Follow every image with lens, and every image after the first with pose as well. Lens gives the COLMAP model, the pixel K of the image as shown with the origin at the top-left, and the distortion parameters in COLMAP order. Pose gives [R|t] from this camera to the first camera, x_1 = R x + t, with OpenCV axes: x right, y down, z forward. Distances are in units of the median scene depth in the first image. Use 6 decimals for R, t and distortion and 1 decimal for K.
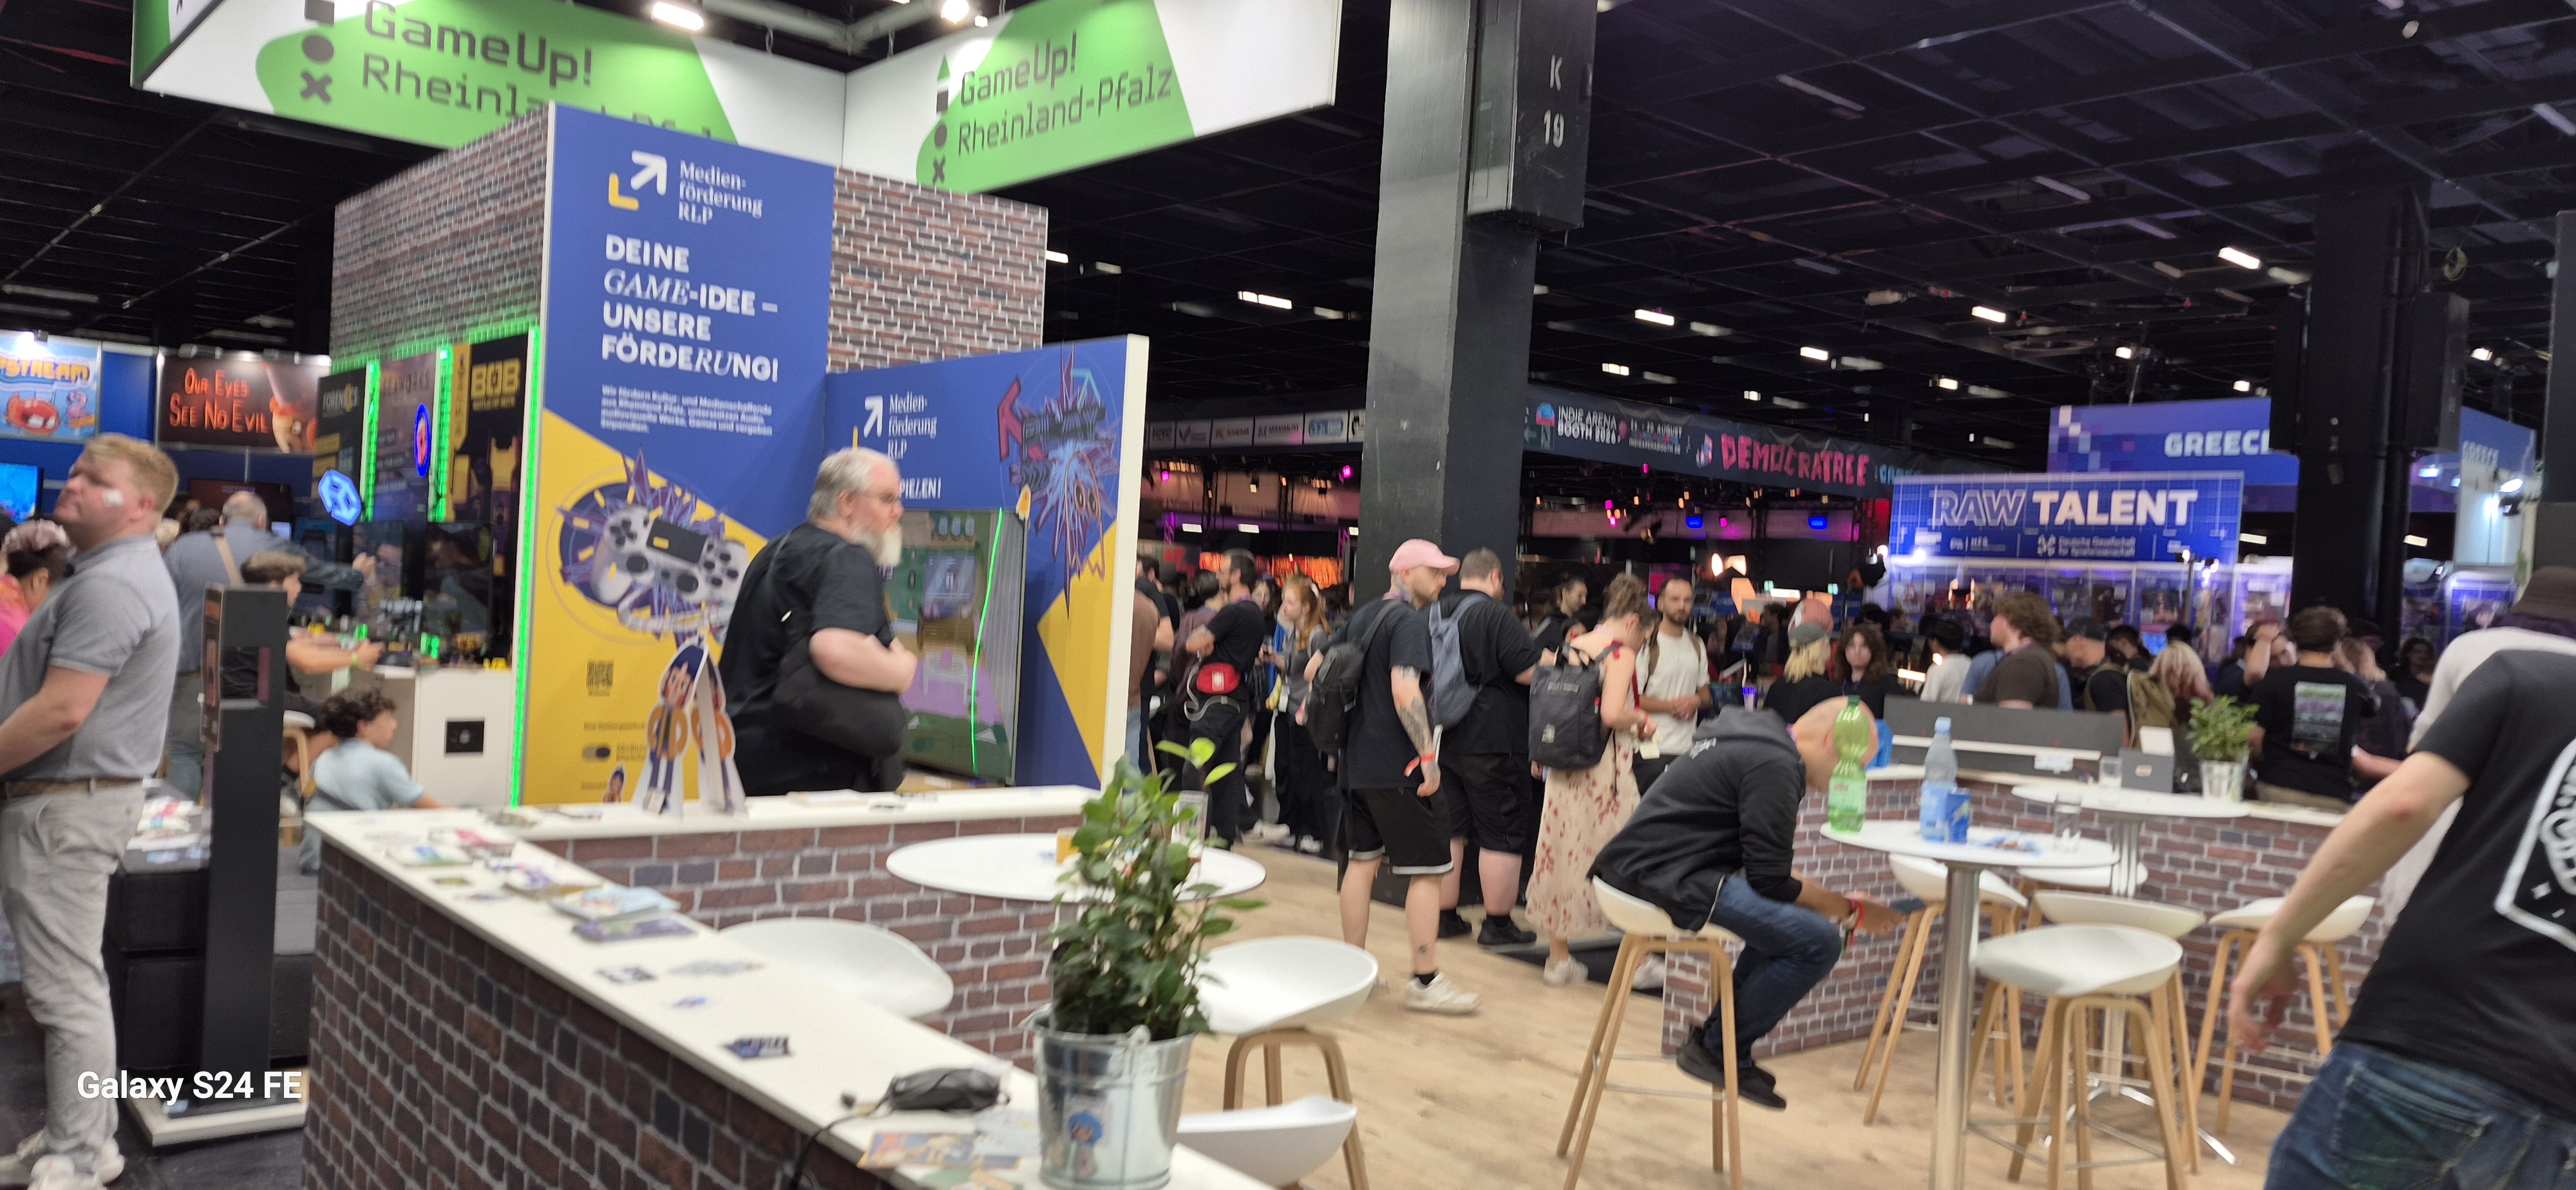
lens RADIAL K [[1786.5, 0, 1273.5], [0, 1786.5, 626.0], [0, 0, 1]] dist [0.096378, -0.126897]
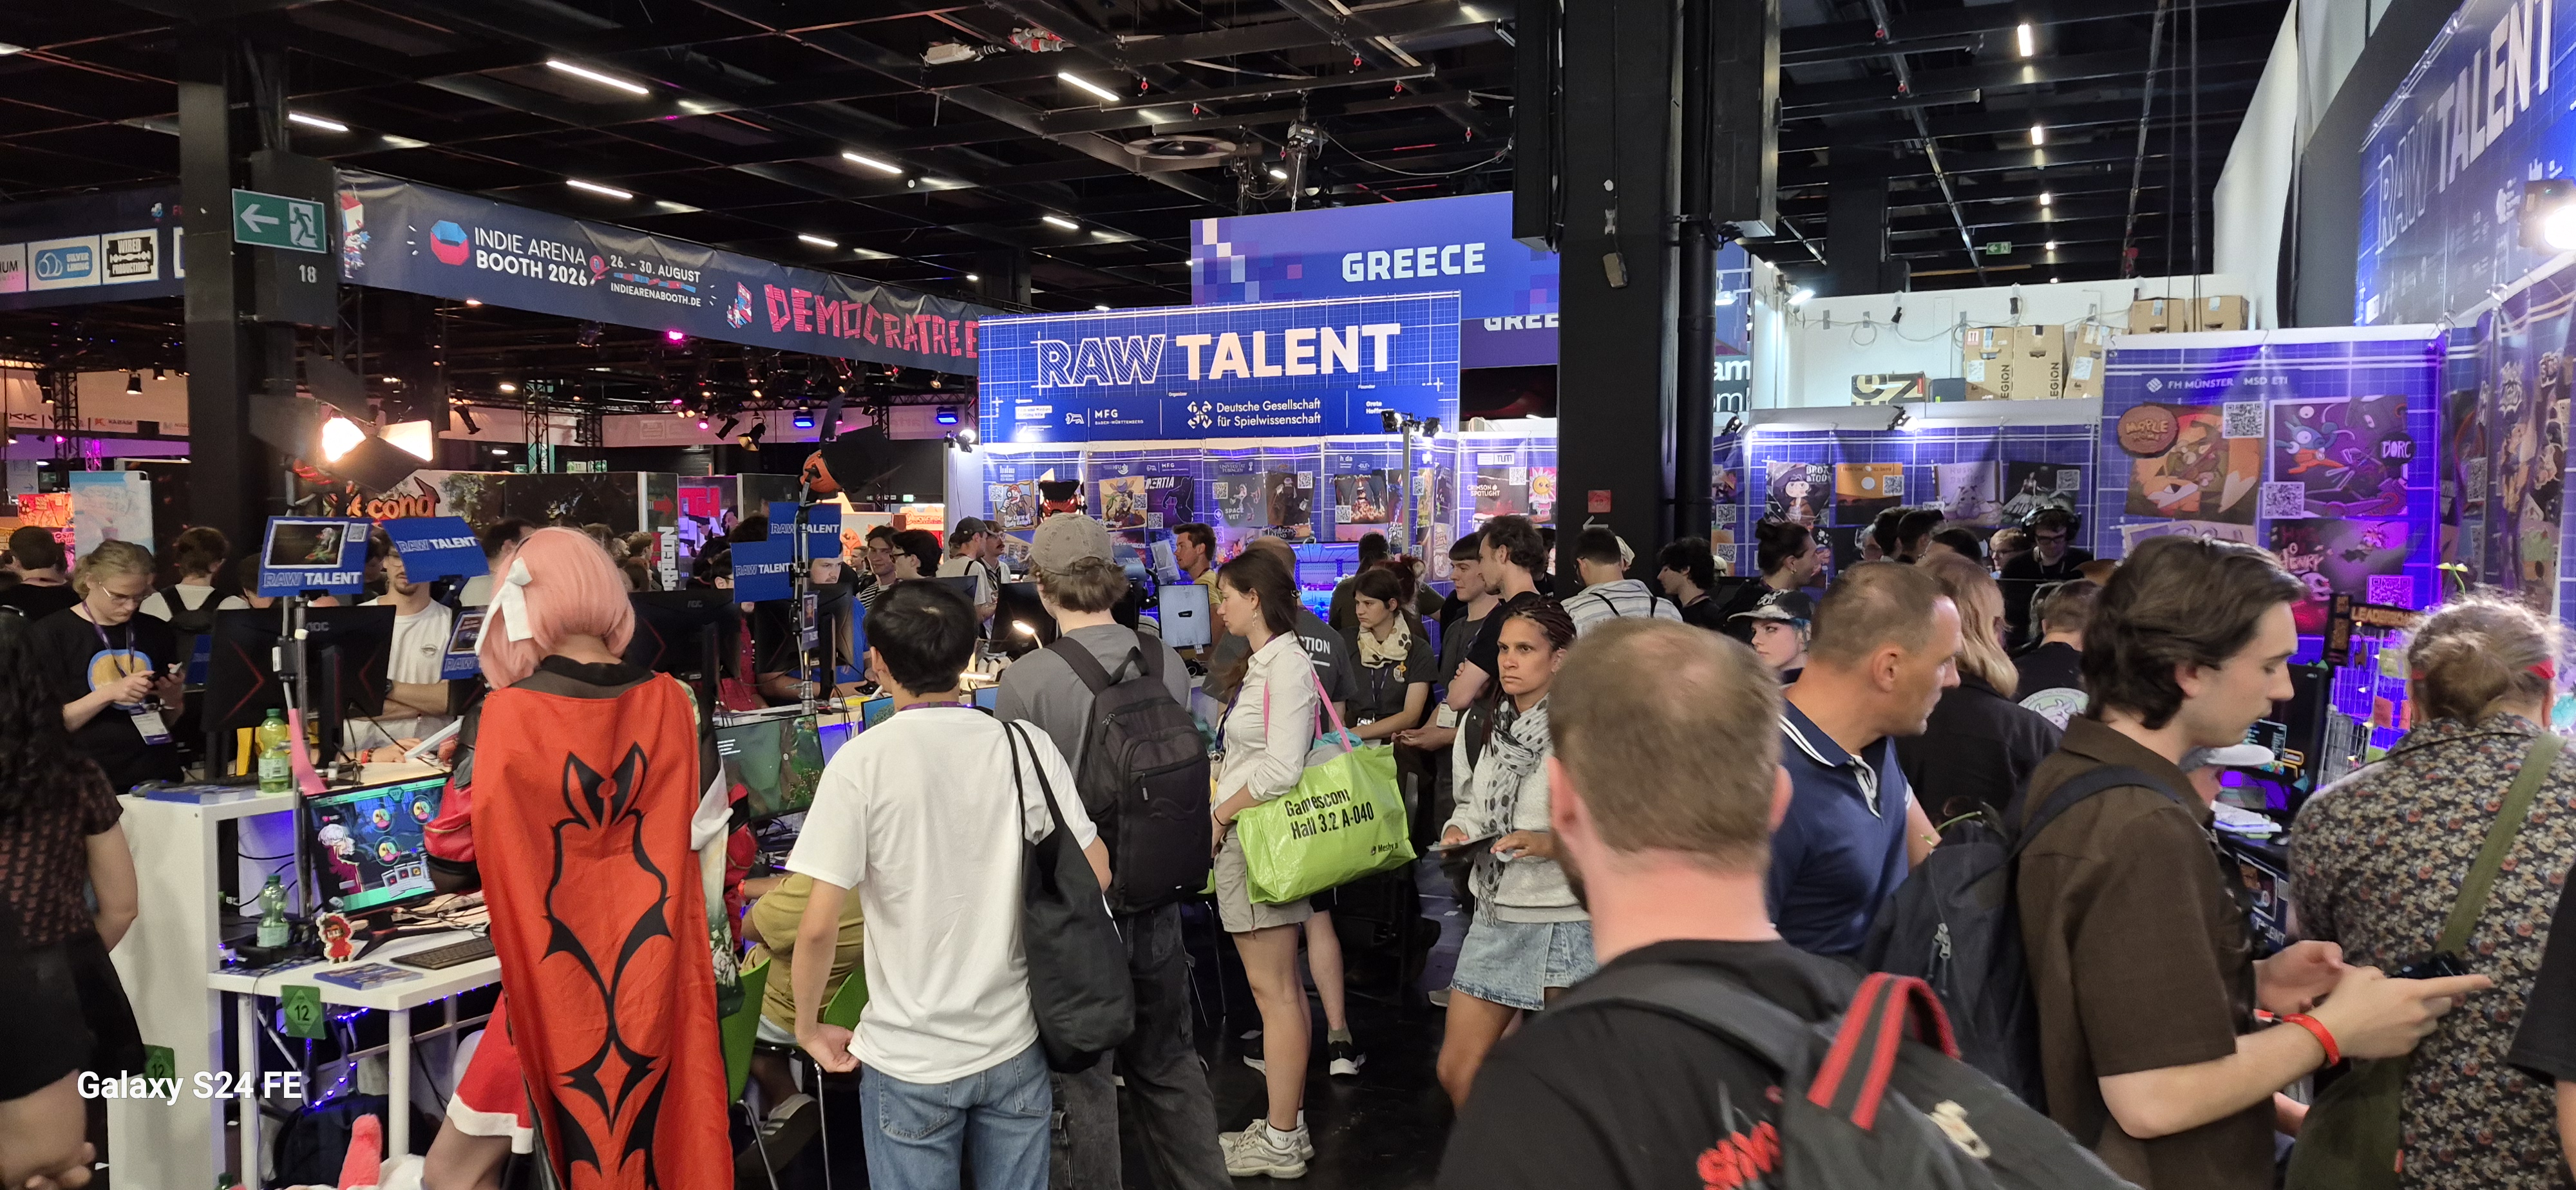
lens RADIAL K [[1786.5, 0, 1273.5], [0, 1786.5, 626.0], [0, 0, 1]] dist [0.096378, -0.126897]
pose [[0.900282, -0.083231, 0.427276, 0.163793], [0.063310, 0.996149, 0.060648, -0.005524], [-0.430679, -0.027549, 0.902085, 0.392426]]
